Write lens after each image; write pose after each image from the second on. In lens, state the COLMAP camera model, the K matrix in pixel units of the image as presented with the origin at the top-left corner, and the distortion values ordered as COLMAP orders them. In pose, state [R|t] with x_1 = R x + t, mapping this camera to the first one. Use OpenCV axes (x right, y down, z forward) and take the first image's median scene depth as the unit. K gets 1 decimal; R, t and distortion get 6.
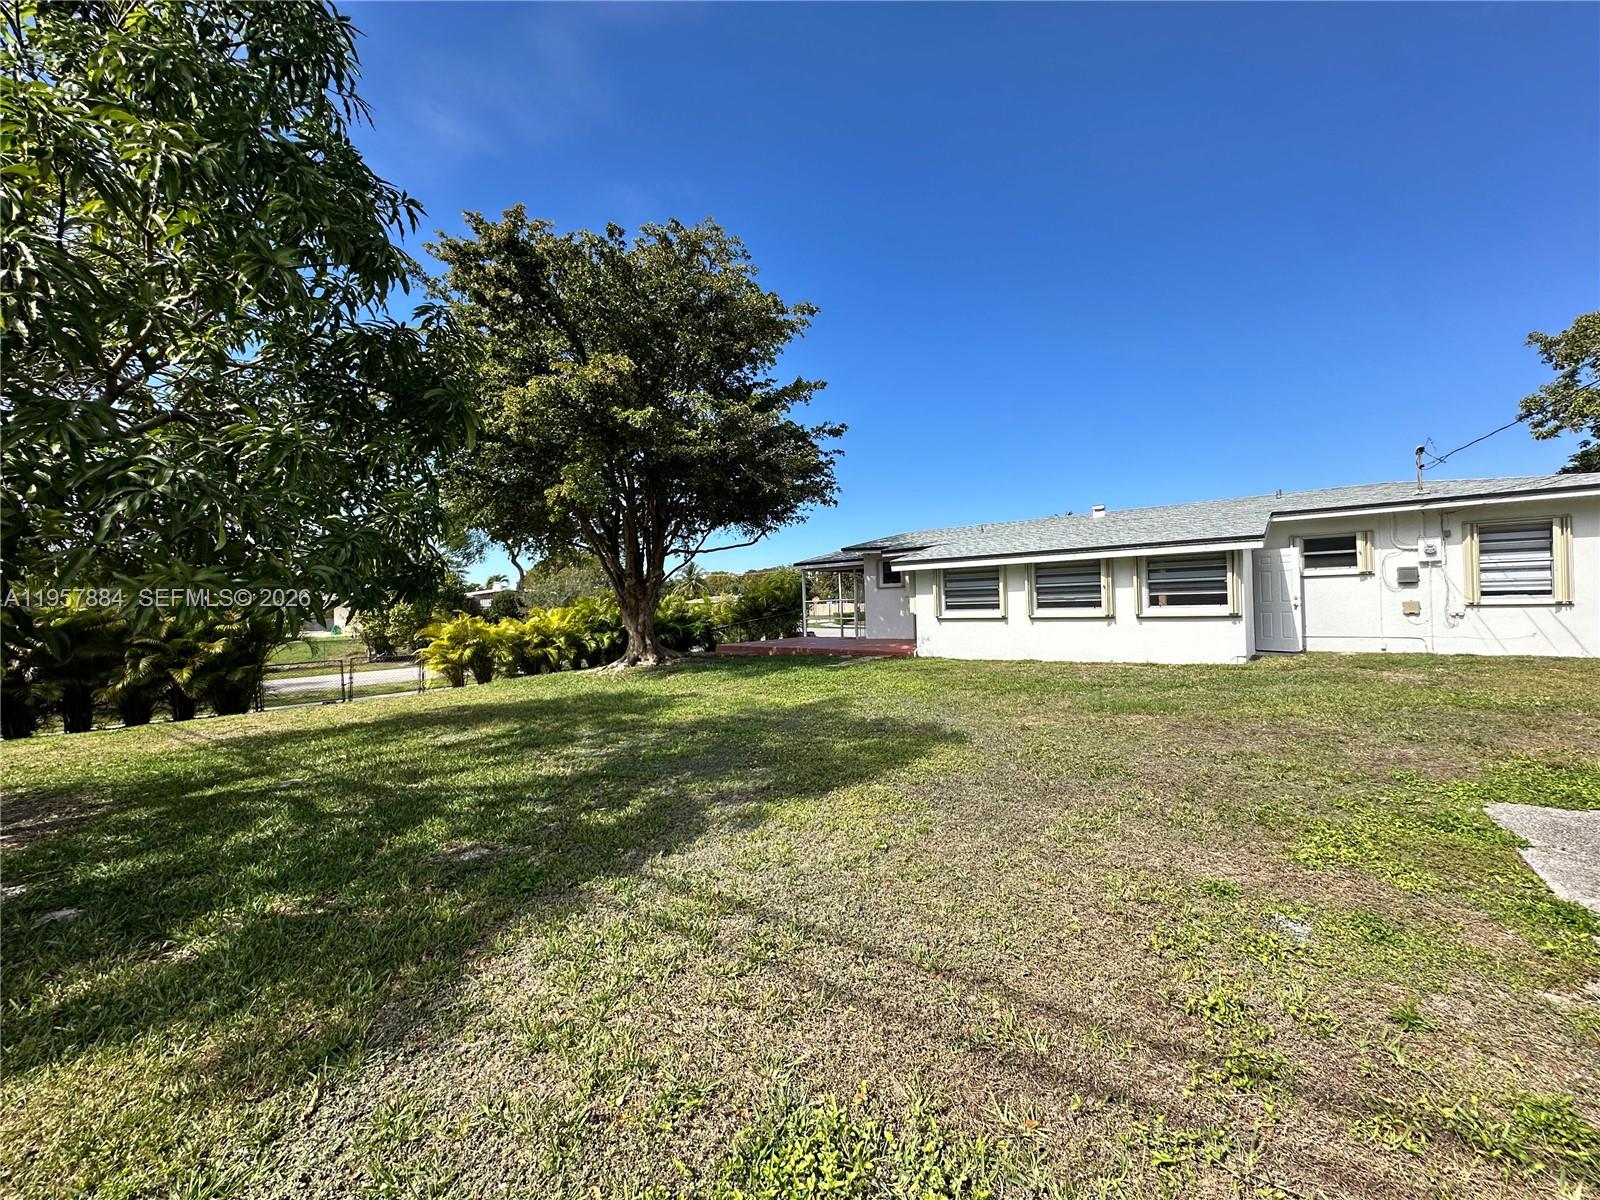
lens RADIAL K [[638.3, 0, 796.3], [0, 638.3, 599.8], [0, 0, 1]] dist [-0.006146, 0.000443]
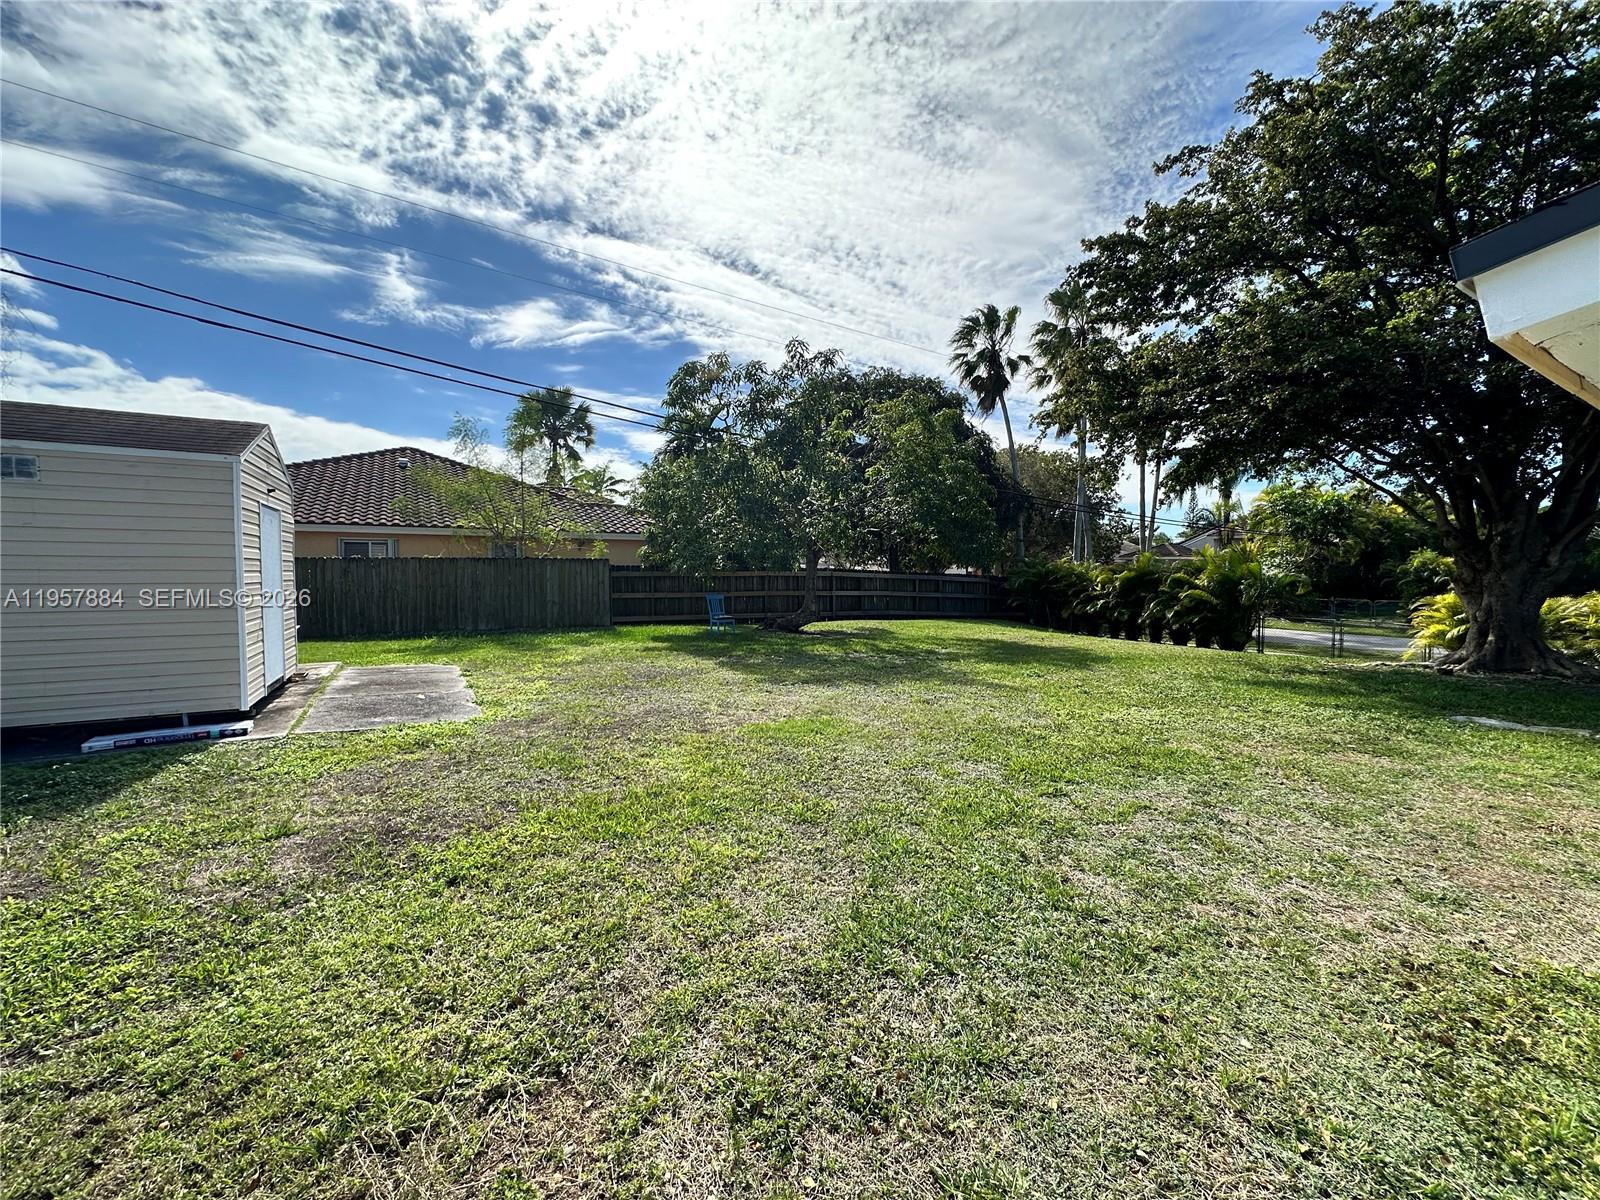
lens RADIAL K [[638.3, 0, 795.1], [0, 638.3, 615.4], [0, 0, 1]] dist [-0.006146, 0.000443]
pose [[-0.320651, 0.095045, -0.942417, 0.652539], [0.016186, 0.995357, 0.094877, -0.028888], [0.947059, 0.015168, -0.320701, 0.643574]]
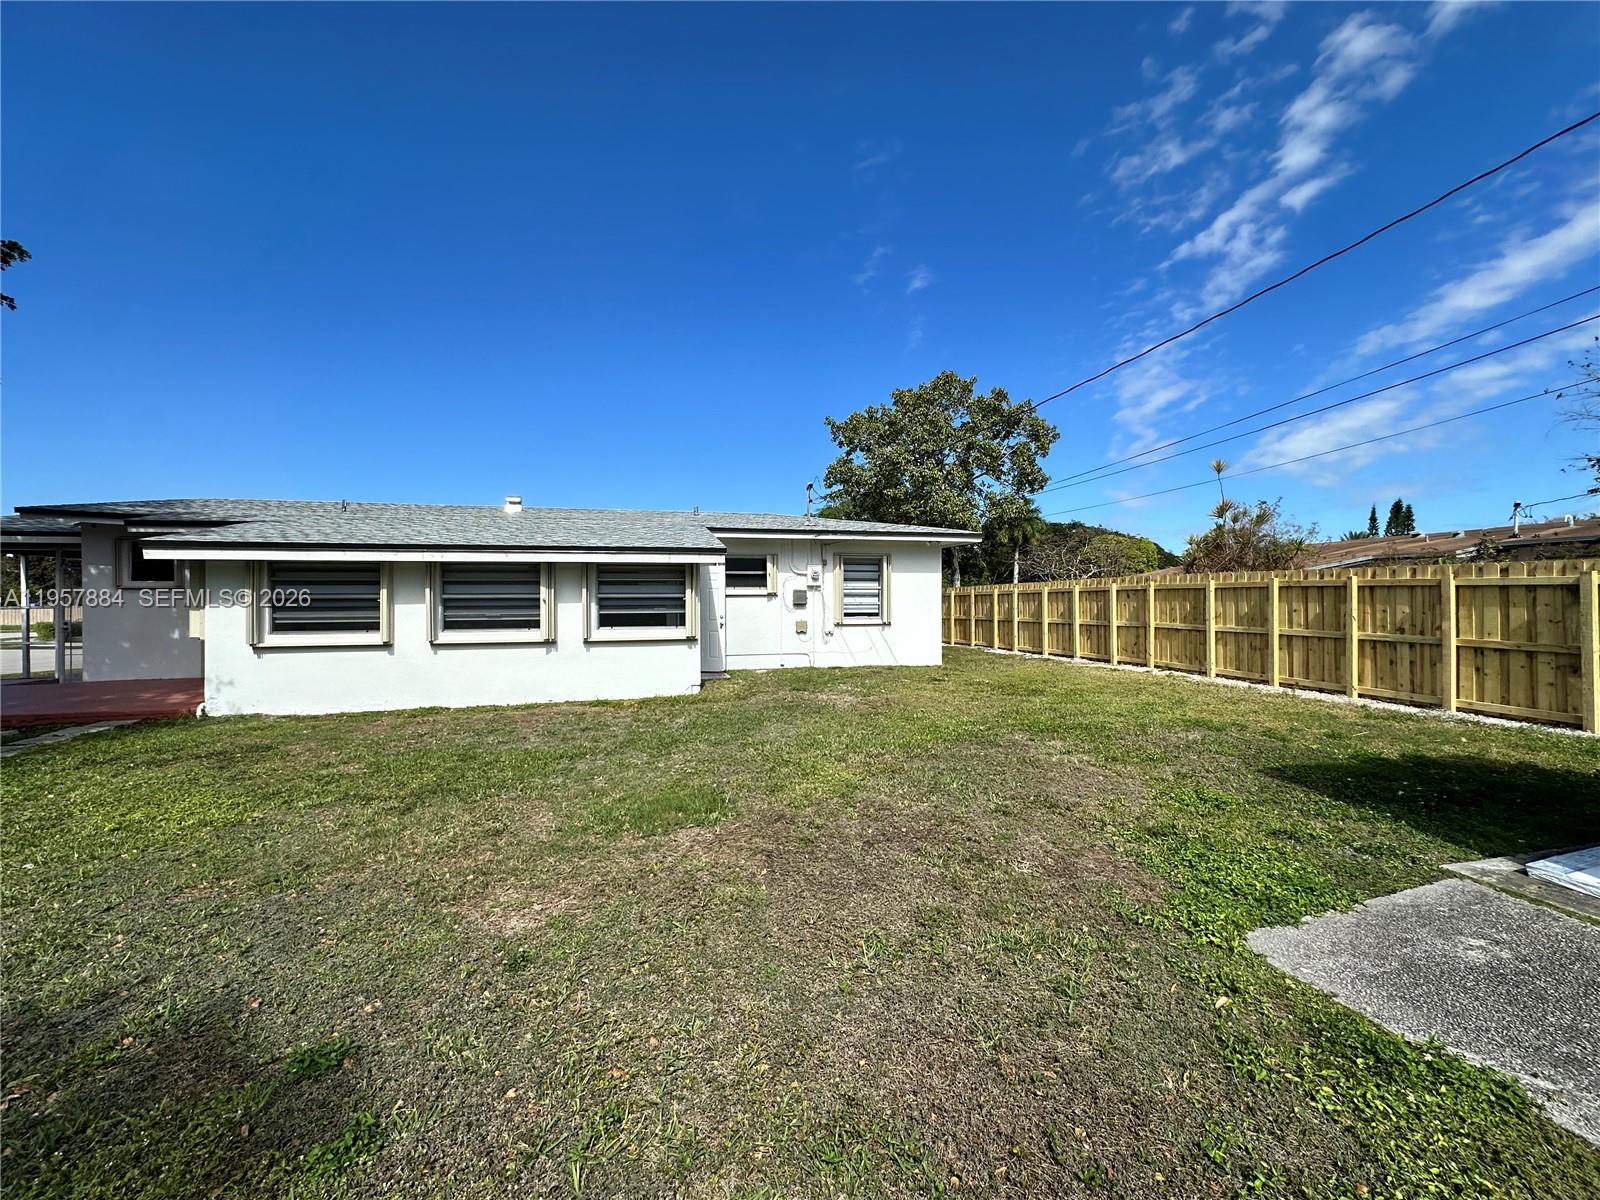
lens RADIAL K [[638.3, 0, 792.8], [0, 638.3, 594.1], [0, 0, 1]] dist [-0.006146, 0.000443]
pose [[0.589745, 0.030198, 0.807025, 0.054233], [-0.017681, 0.999544, -0.024481, -0.015648], [-0.807396, 0.000169, 0.590010, 0.329160]]
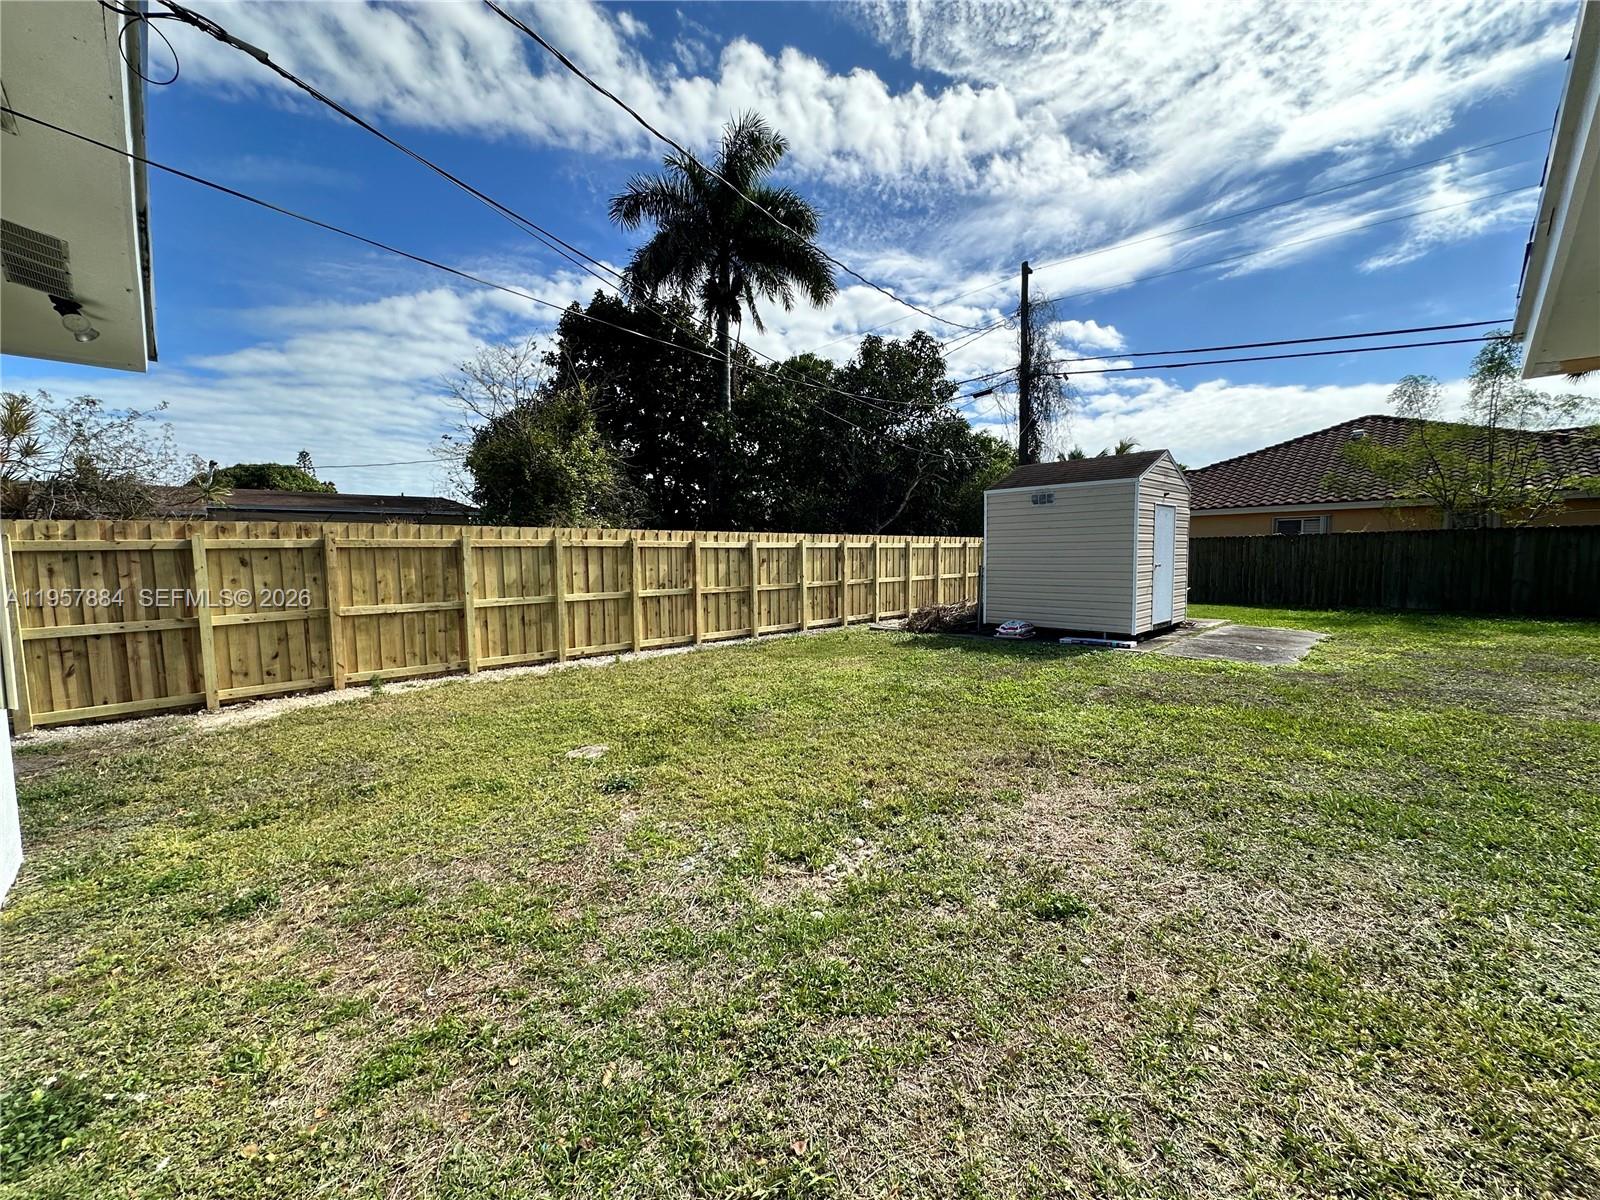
lens RADIAL K [[638.3, 0, 799.5], [0, 638.3, 603.7], [0, 0, 1]] dist [-0.006146, 0.000443]
pose [[-0.995762, 0.040033, 0.082794, 0.680437], [0.045536, 0.996801, 0.065680, -0.025868], [-0.079900, 0.069172, -0.994400, 0.910251]]
